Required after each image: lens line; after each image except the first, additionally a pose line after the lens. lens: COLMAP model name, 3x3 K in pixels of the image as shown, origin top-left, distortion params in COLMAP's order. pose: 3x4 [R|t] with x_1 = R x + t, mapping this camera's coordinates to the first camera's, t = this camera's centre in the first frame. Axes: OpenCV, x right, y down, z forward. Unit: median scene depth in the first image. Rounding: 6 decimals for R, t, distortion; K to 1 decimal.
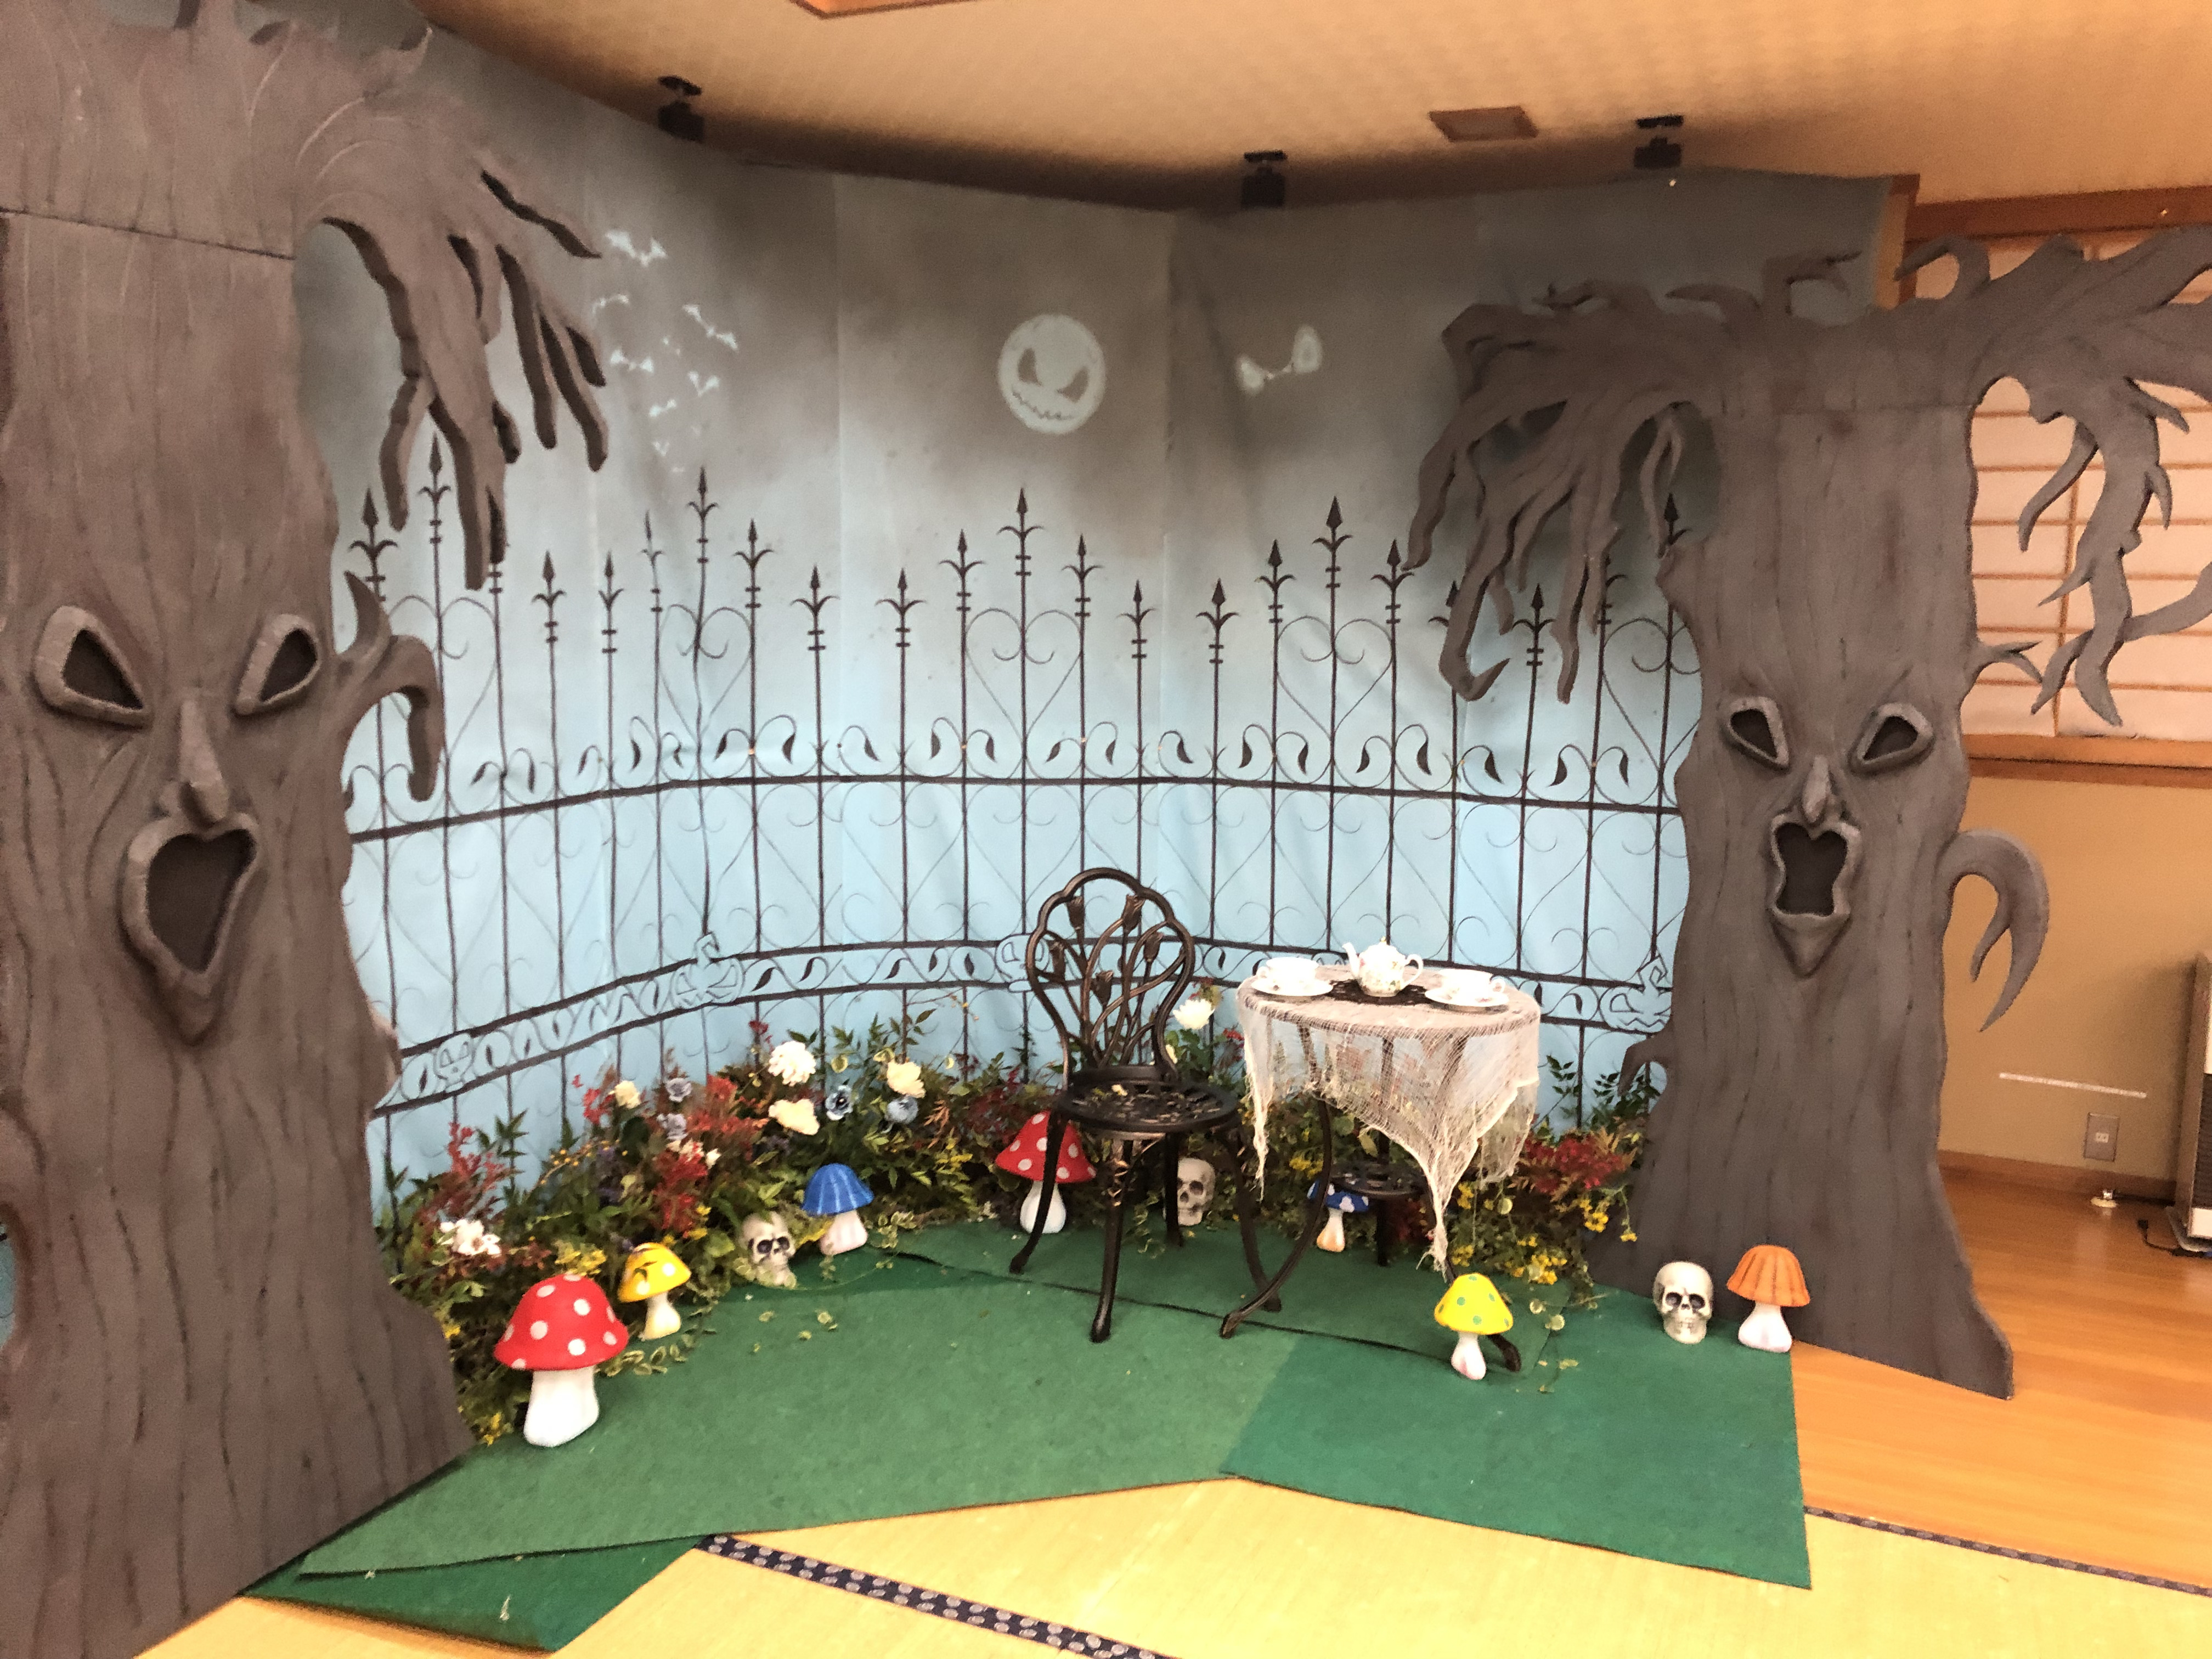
lens RADIAL K [[1809.3, 0, 1101.4], [0, 1809.3, 832.2], [0, 0, 1]] dist [0.029025, -0.023409]
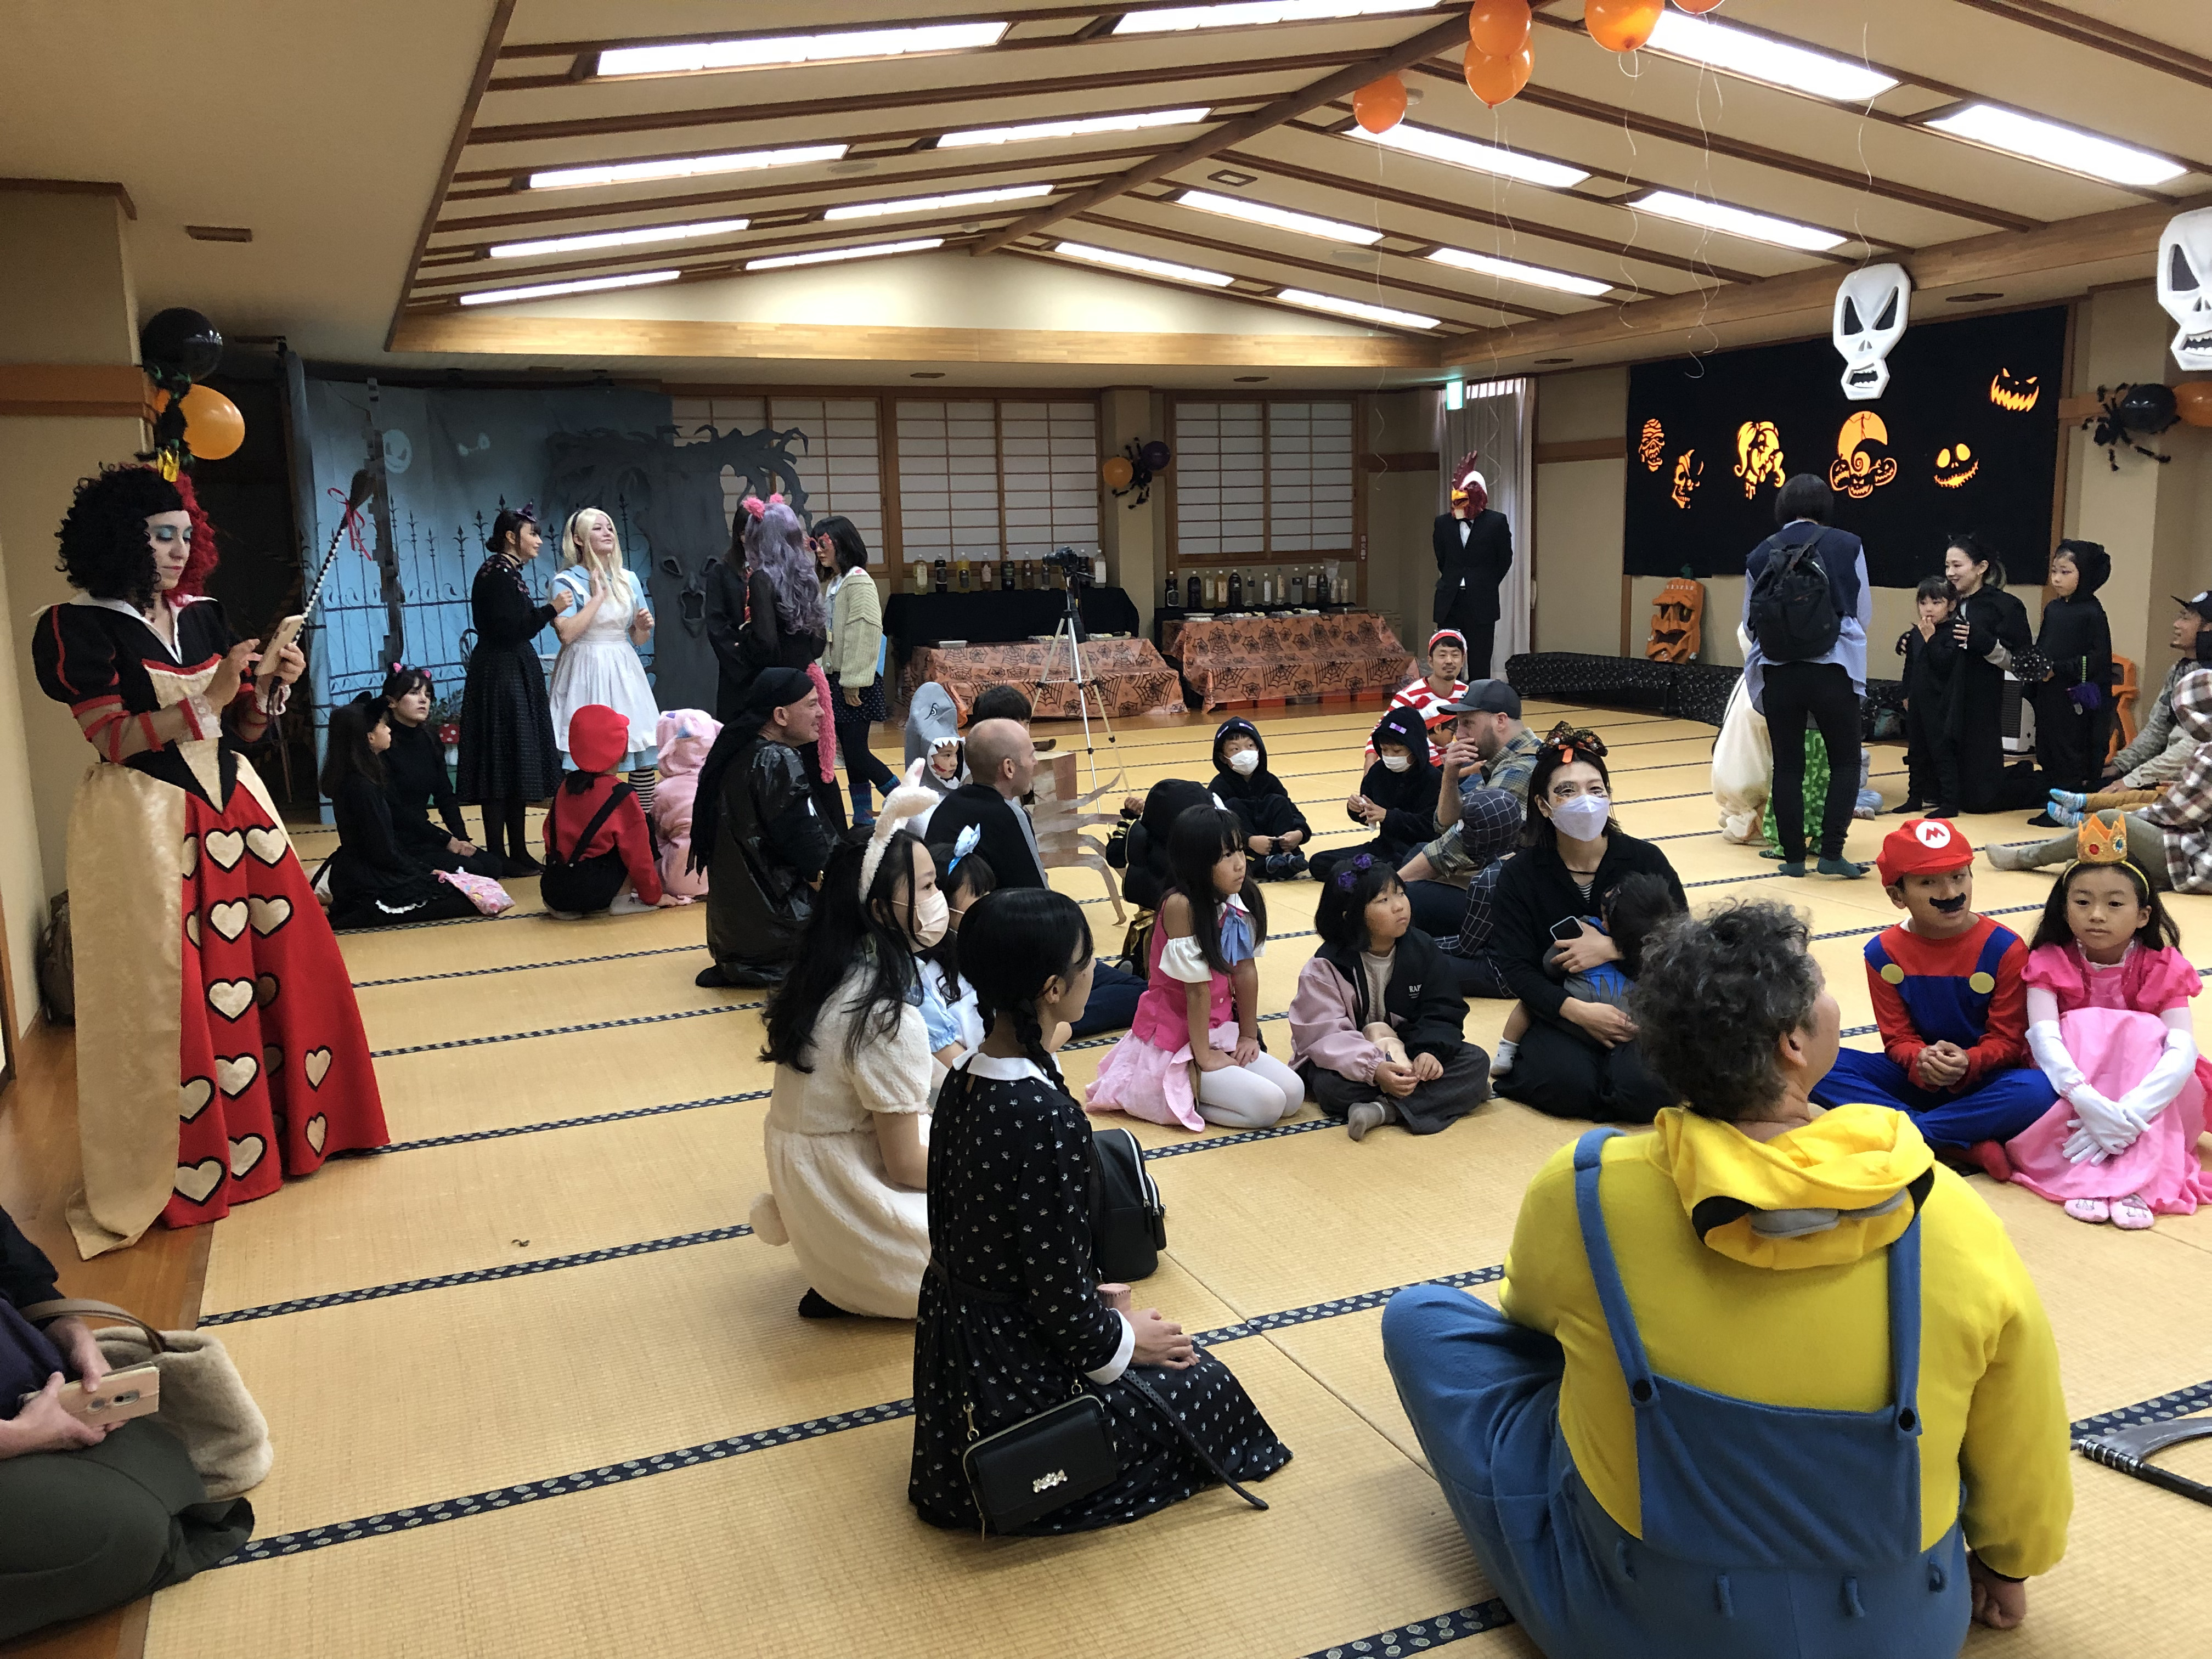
lens RADIAL K [[1809.3, 0, 1114.0], [0, 1809.3, 822.4], [0, 0, 1]] dist [0.029025, -0.023409]
pose [[0.671990, -0.163693, 0.722242, -1.511207], [0.125077, 0.986341, 0.107176, 0.147542], [-0.729921, 0.018315, 0.683286, -1.790728]]
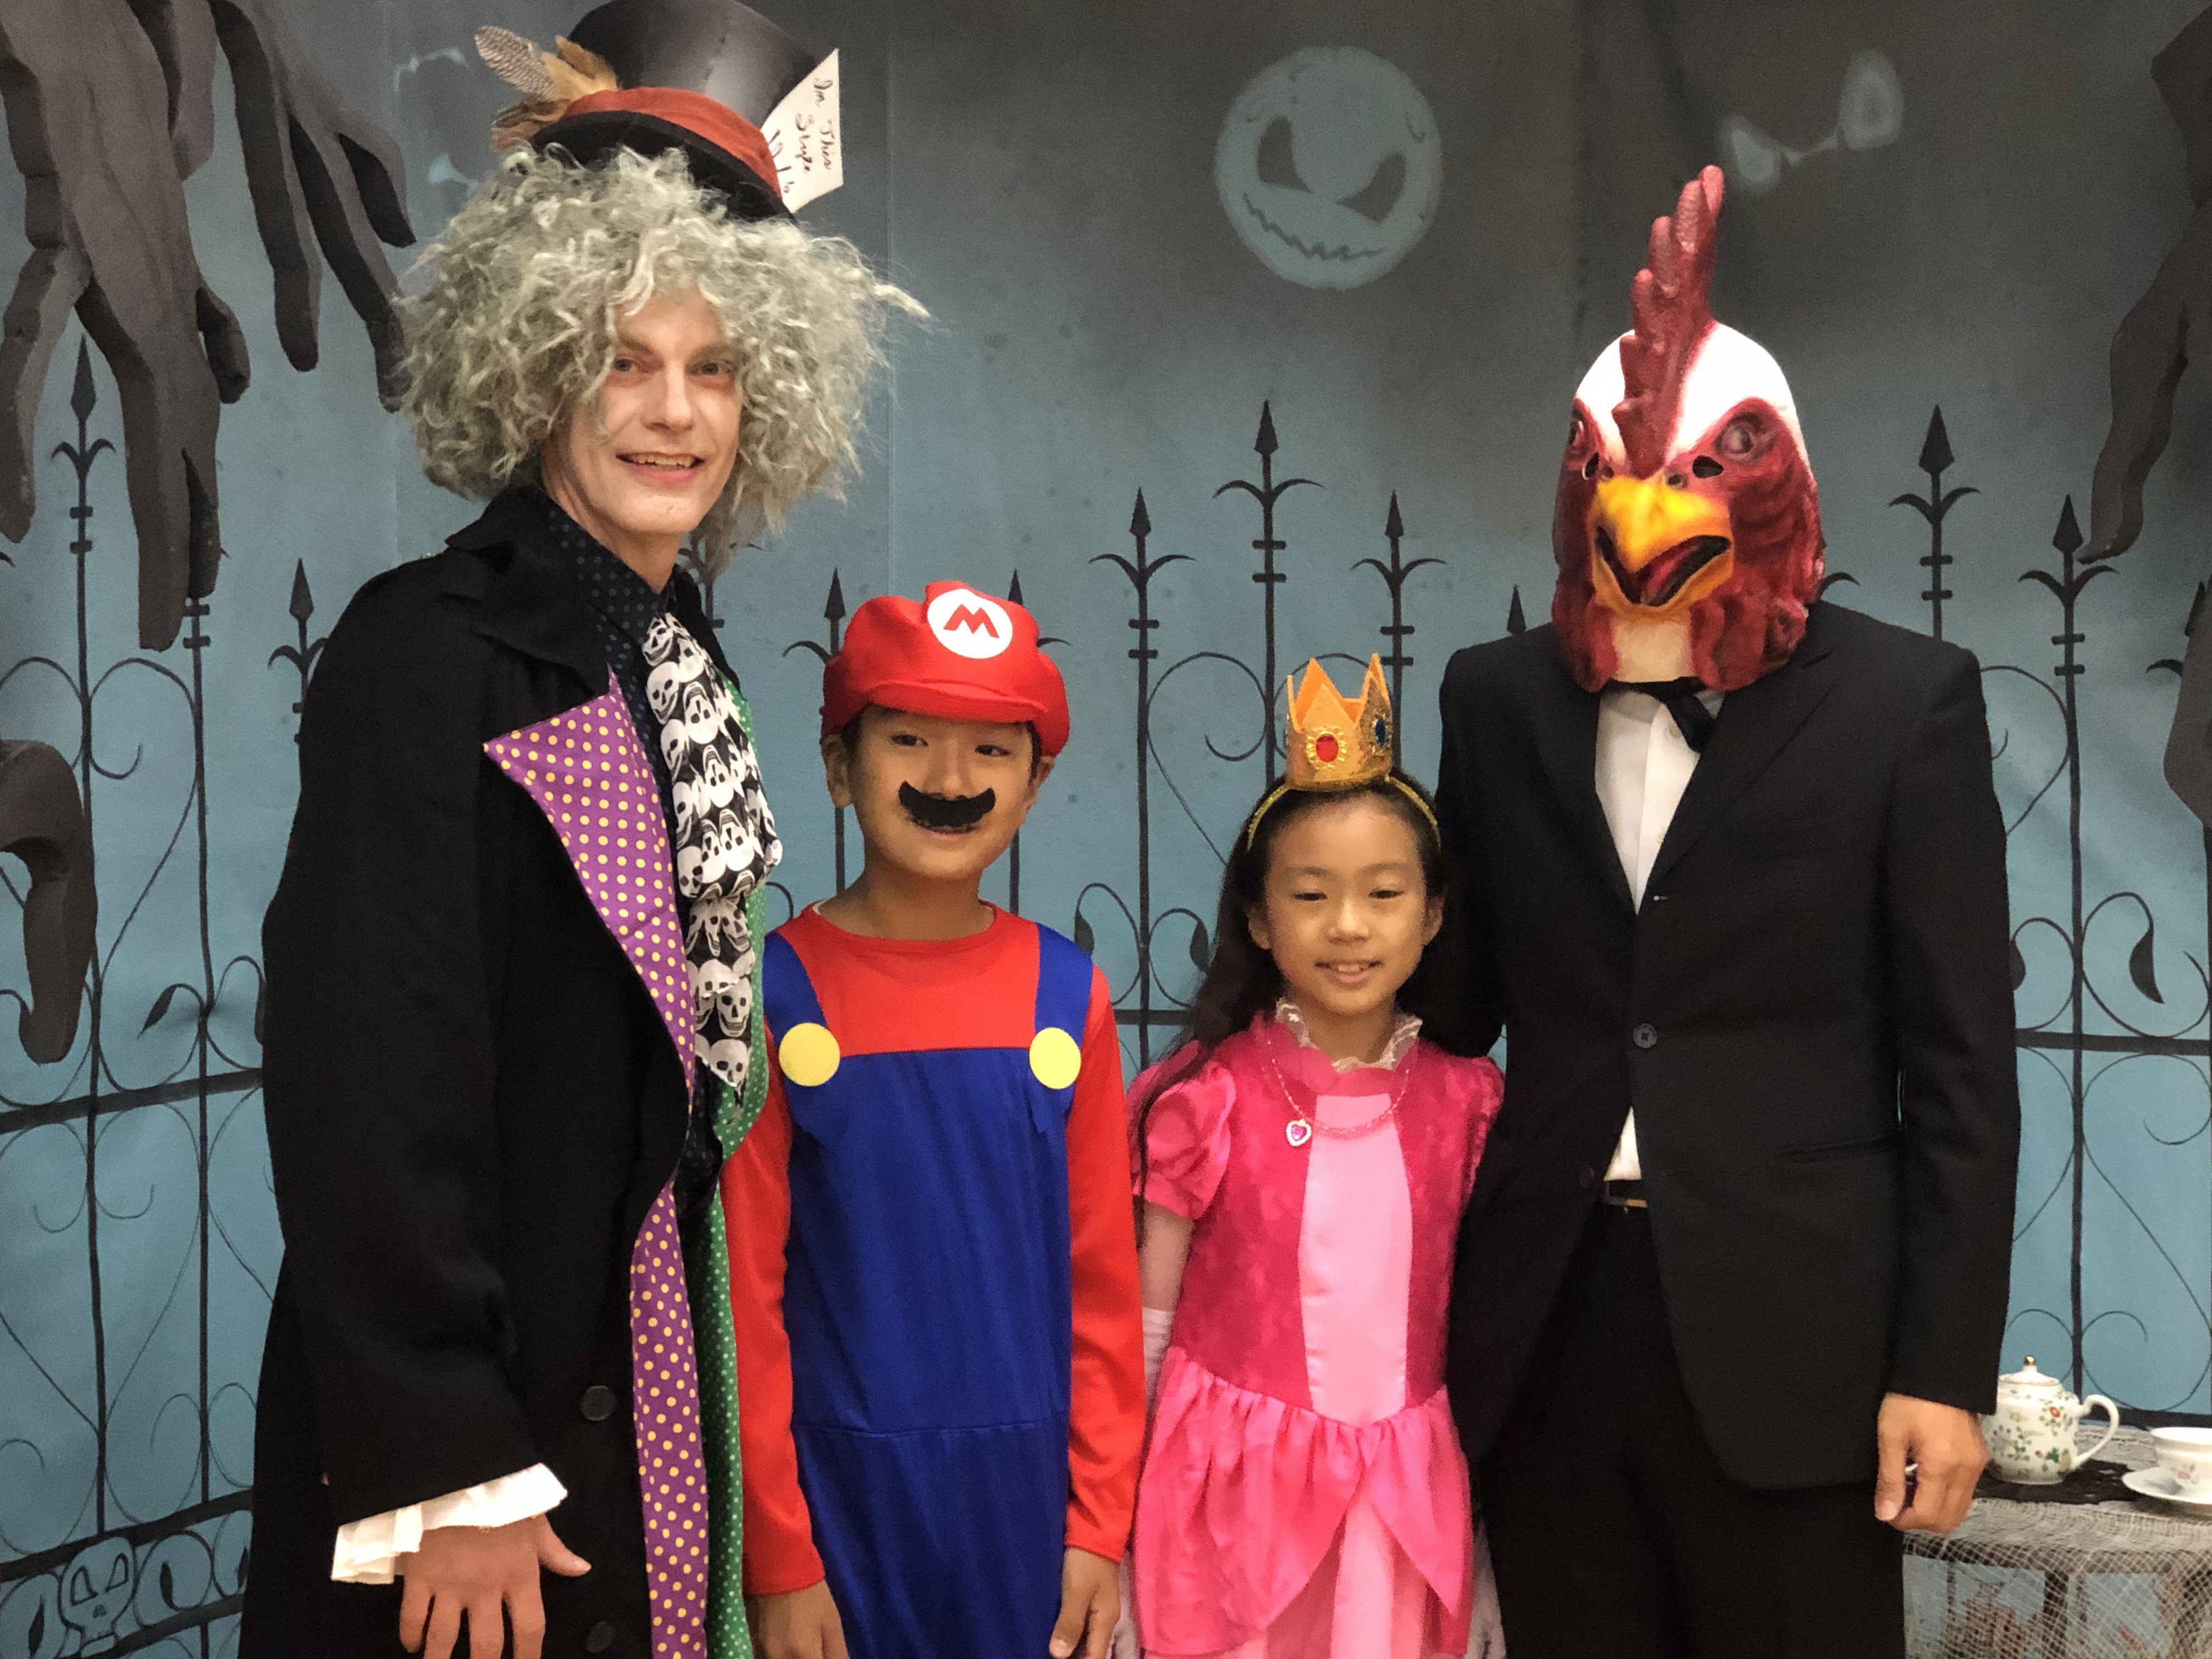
lens RADIAL K [[4205.4, 0, 1110.1], [0, 4205.4, 835.3], [0, 0, 1]] dist [0.094649, 0.000000]
pose [[0.994249, -0.003824, -0.107021, 0.038546], [-0.002420, 0.998305, -0.058152, -0.012217], [0.107062, 0.058077, 0.992555, -0.117993]]
